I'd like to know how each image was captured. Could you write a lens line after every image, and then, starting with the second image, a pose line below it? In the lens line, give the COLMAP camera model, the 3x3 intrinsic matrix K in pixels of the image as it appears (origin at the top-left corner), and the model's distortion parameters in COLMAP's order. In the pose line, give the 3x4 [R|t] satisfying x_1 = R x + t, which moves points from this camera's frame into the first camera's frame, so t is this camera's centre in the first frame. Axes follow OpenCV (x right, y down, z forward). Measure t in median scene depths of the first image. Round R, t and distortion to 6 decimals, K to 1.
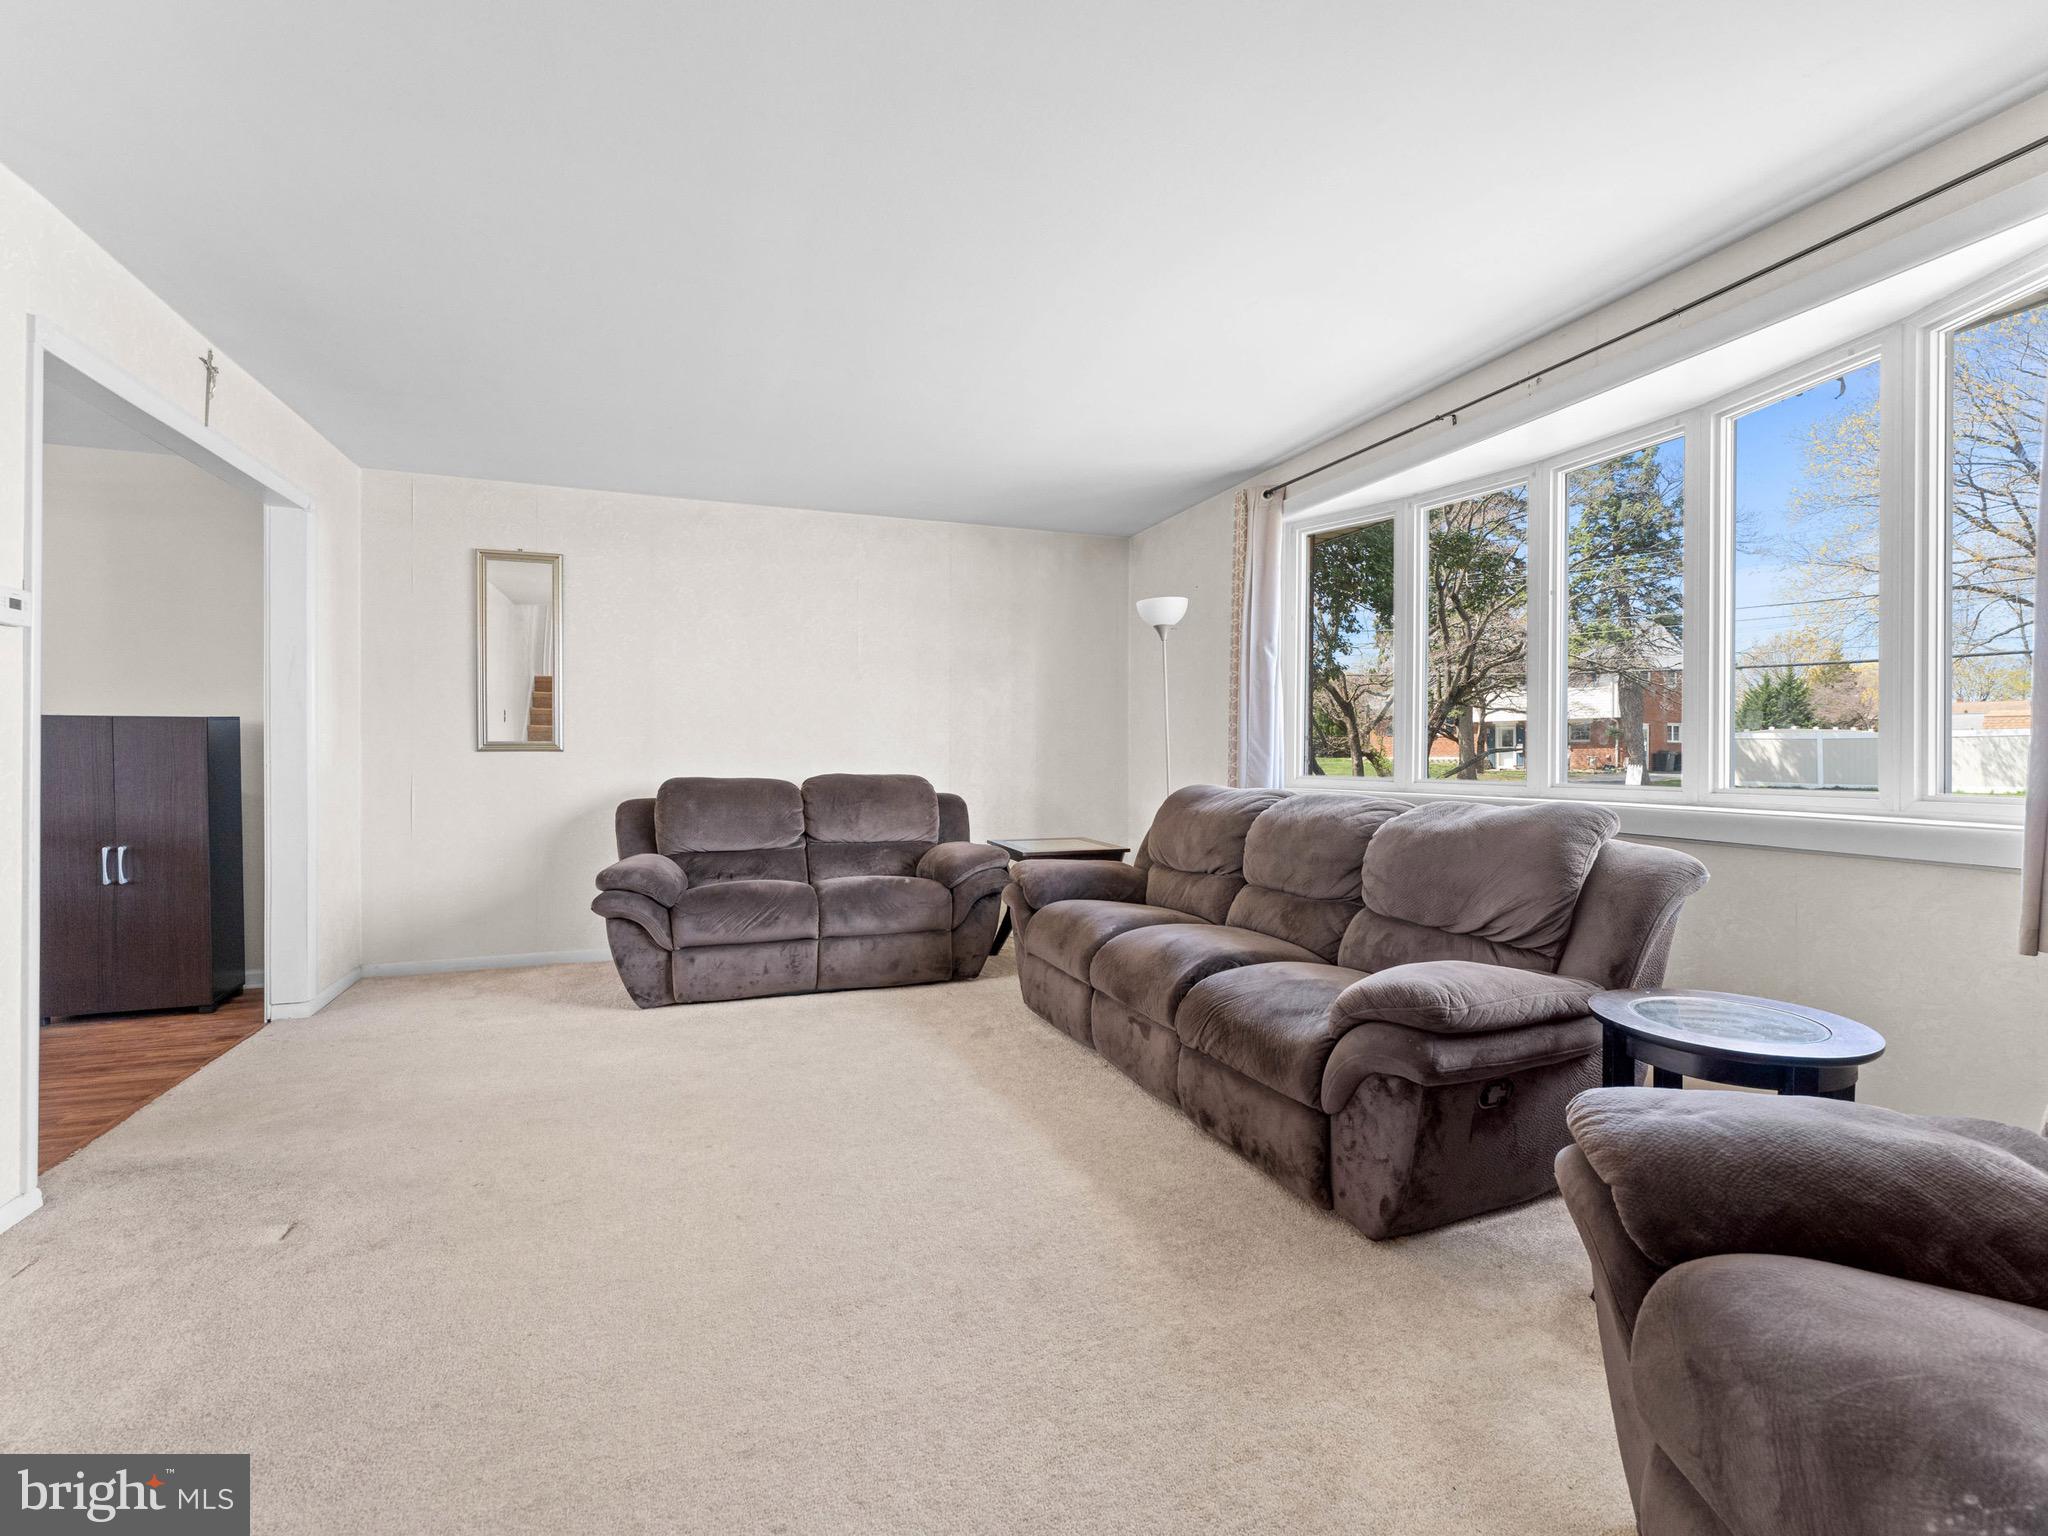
lens RADIAL K [[907.1, 0, 1018.0], [0, 907.1, 766.4], [0, 0, 1]] dist [-0.001889, 0.000205]
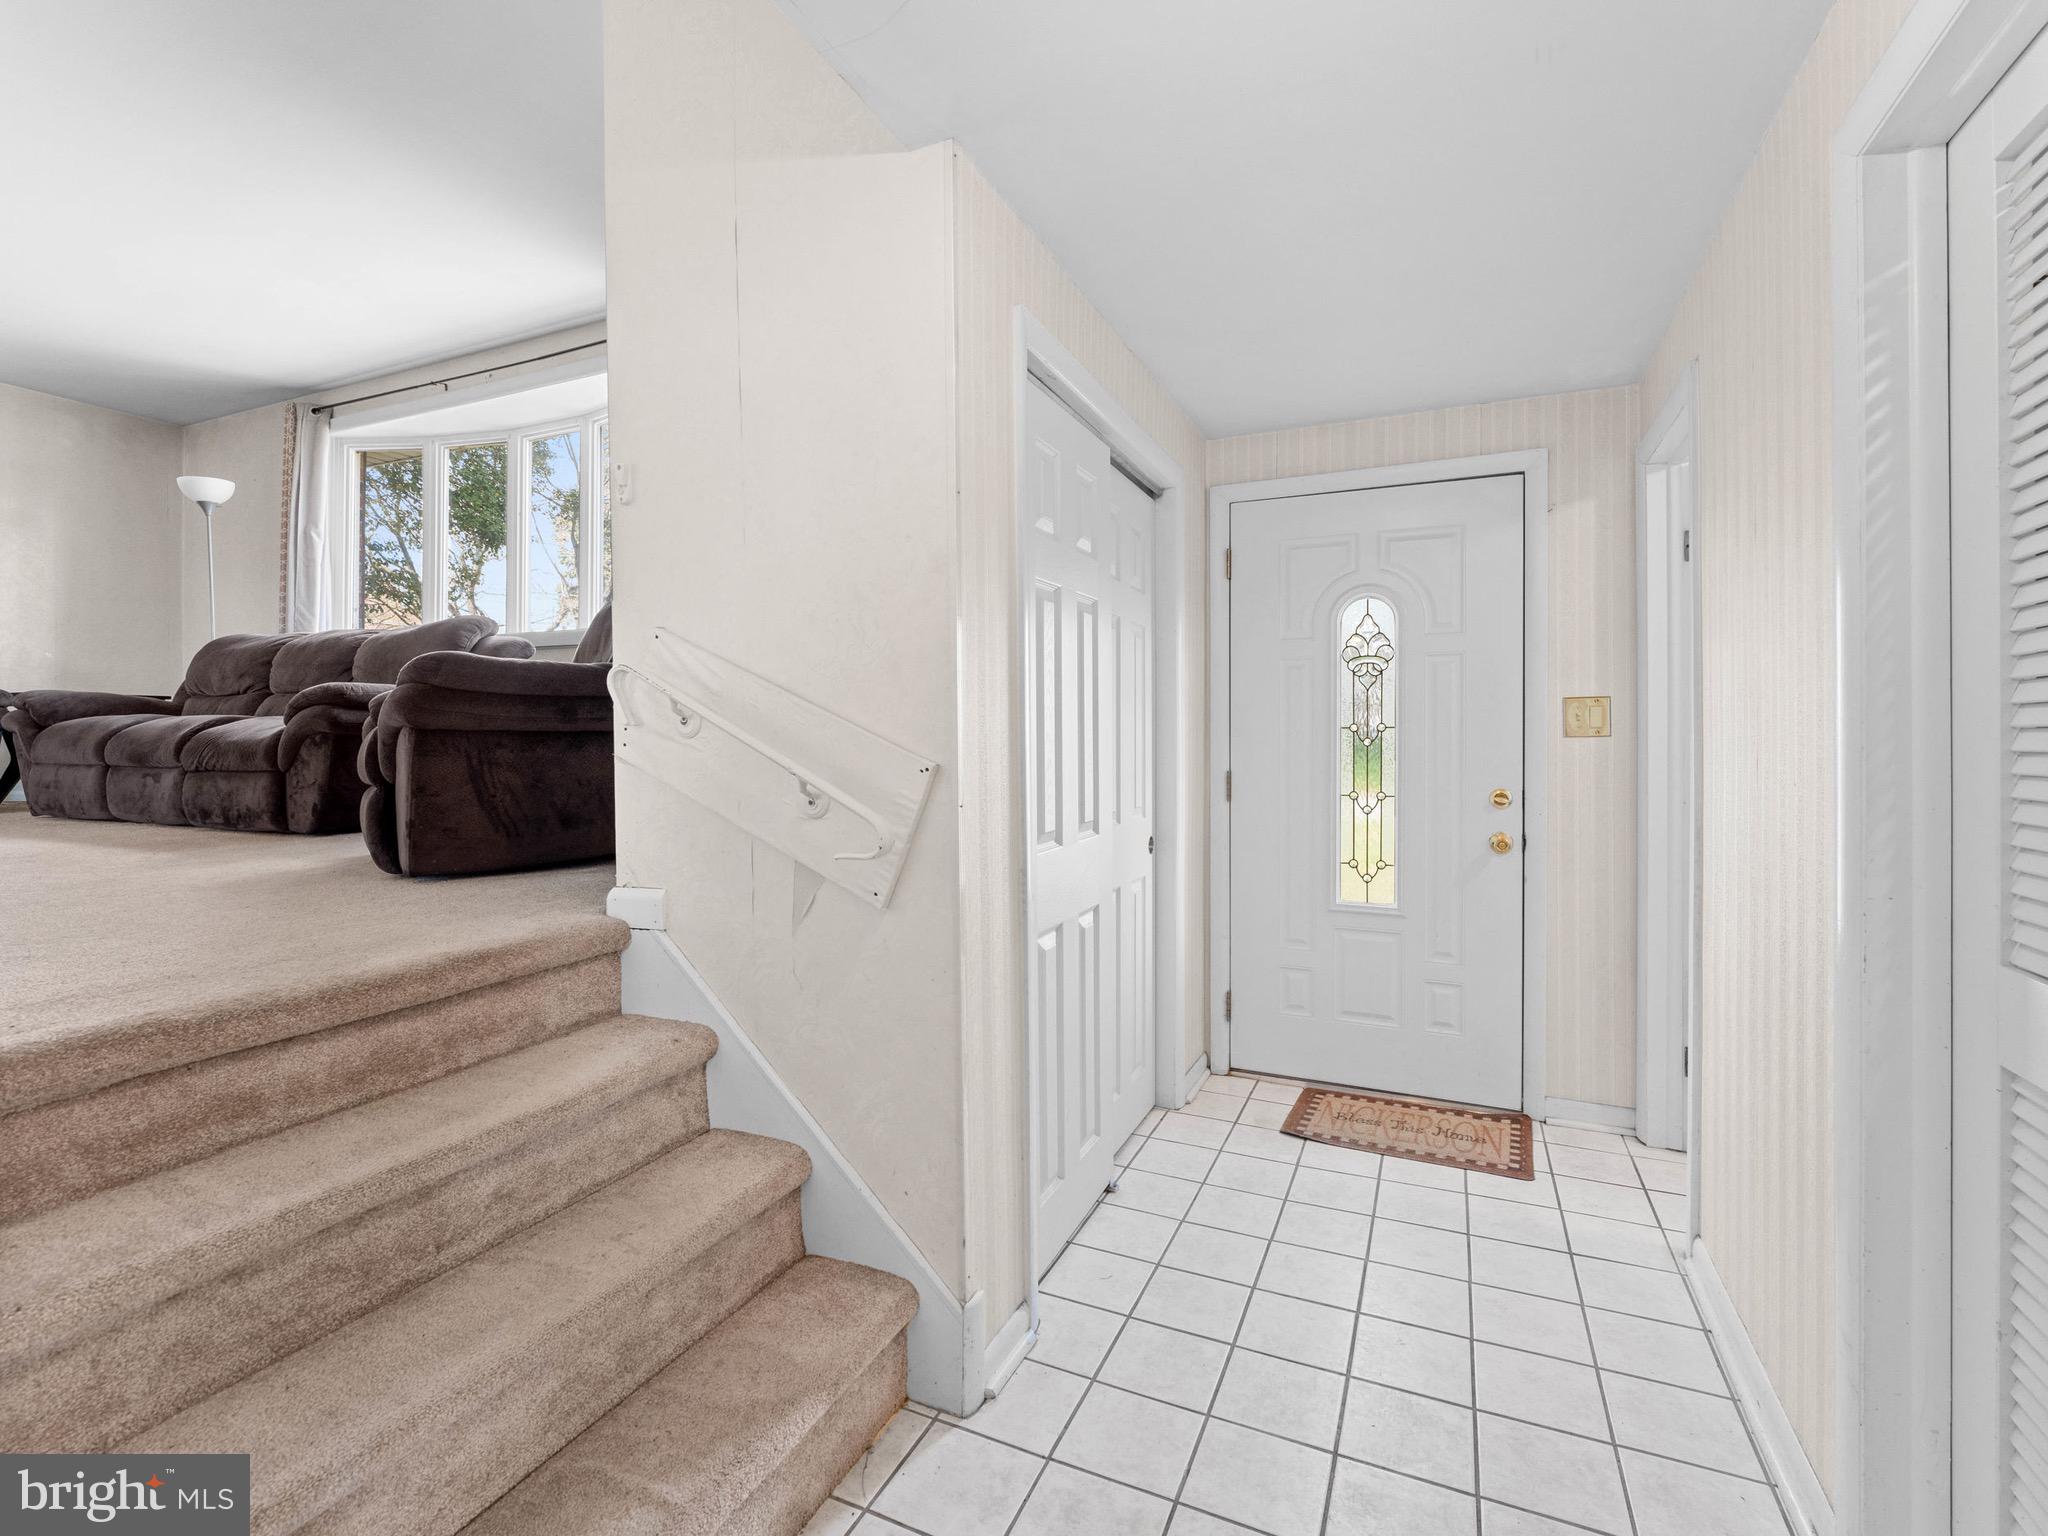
lens RADIAL K [[938.4, 0, 1024.7], [0, 938.4, 742.2], [0, 0, 1]] dist [-0.002071, -0.000182]
pose [[0.693517, -0.007067, 0.720406, 0.025548], [0.015036, 0.999876, -0.004666, 0.203457], [-0.720283, 0.014068, 0.693537, -0.678458]]
